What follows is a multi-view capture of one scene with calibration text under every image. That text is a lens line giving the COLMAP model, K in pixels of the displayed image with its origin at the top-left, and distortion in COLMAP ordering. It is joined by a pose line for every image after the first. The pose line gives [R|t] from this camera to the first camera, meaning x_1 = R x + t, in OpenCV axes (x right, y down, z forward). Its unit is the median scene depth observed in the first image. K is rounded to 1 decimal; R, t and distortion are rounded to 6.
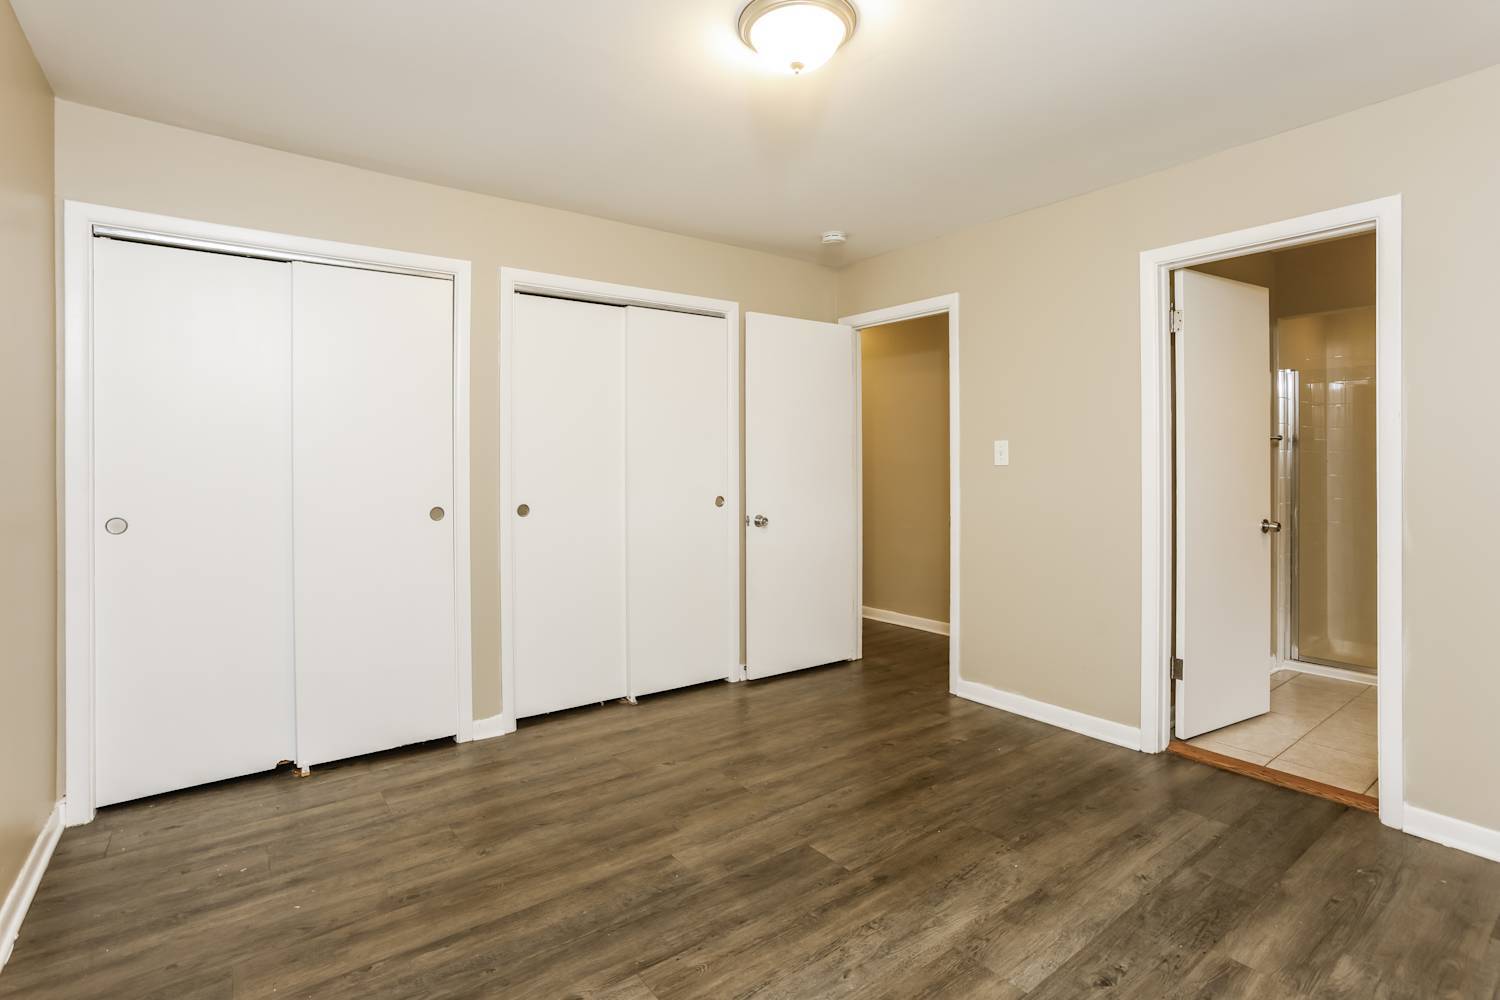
lens RADIAL K [[711.4, 0, 750.0], [0, 711.4, 500.0], [0, 0, 1]] dist [-0.000036, 0.000179]
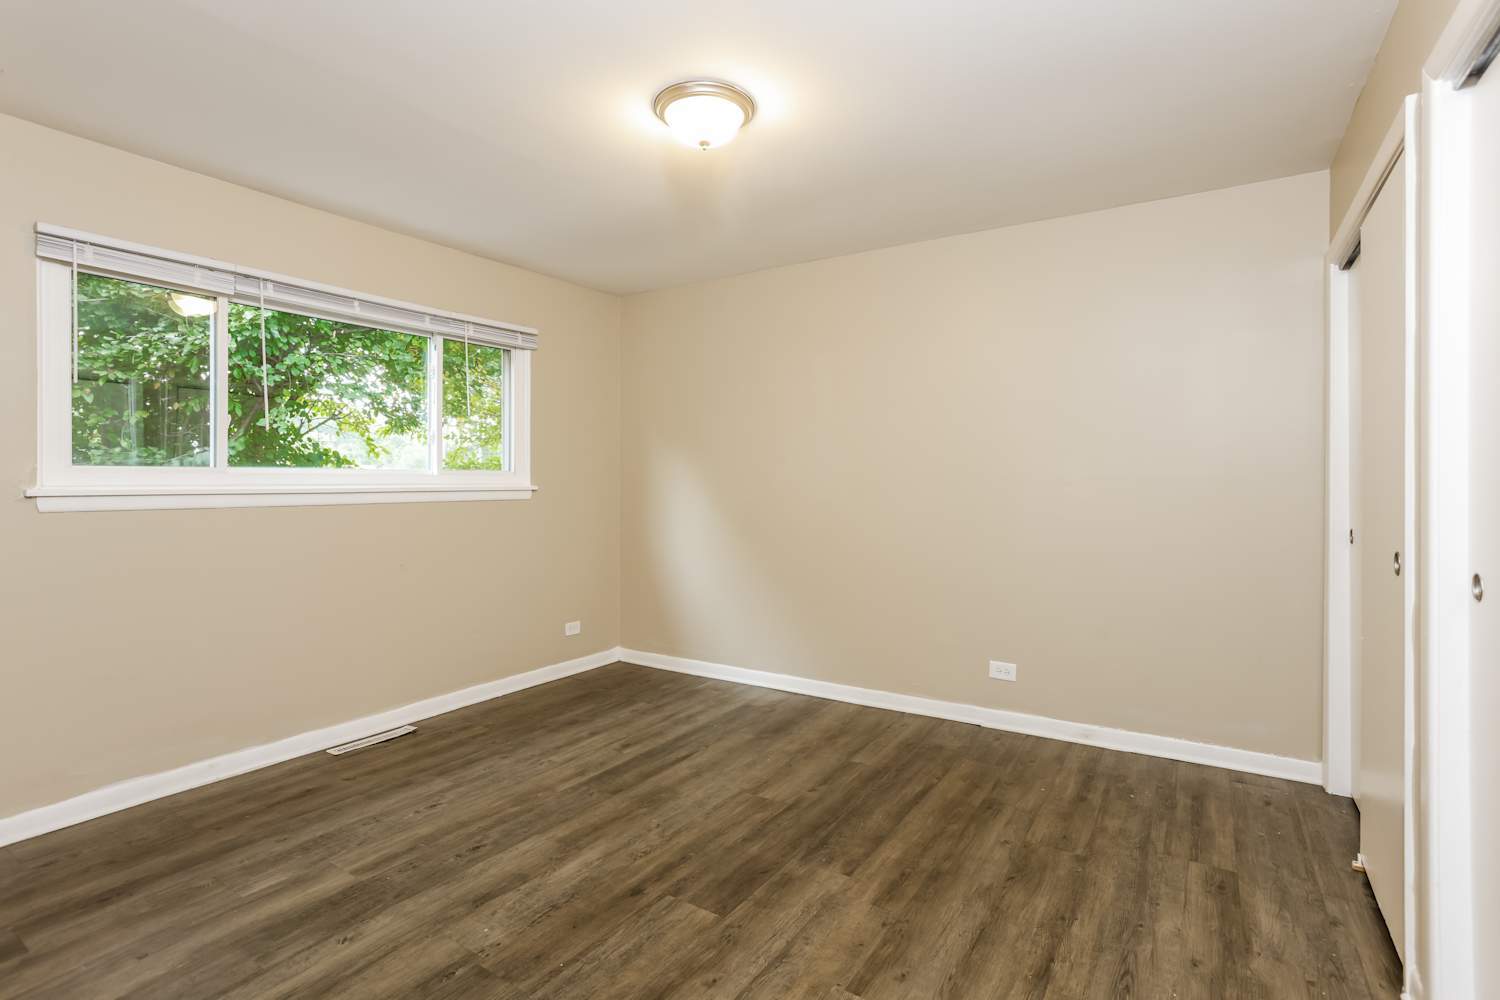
lens RADIAL K [[711.4, 0, 750.0], [0, 711.4, 500.0], [0, 0, 1]] dist [-0.000036, 0.000179]
pose [[-0.938128, 0.010082, -0.346141, 0.369994], [-0.015651, 0.997320, 0.071468, -0.091906], [0.345934, 0.072464, -0.935456, 1.925804]]
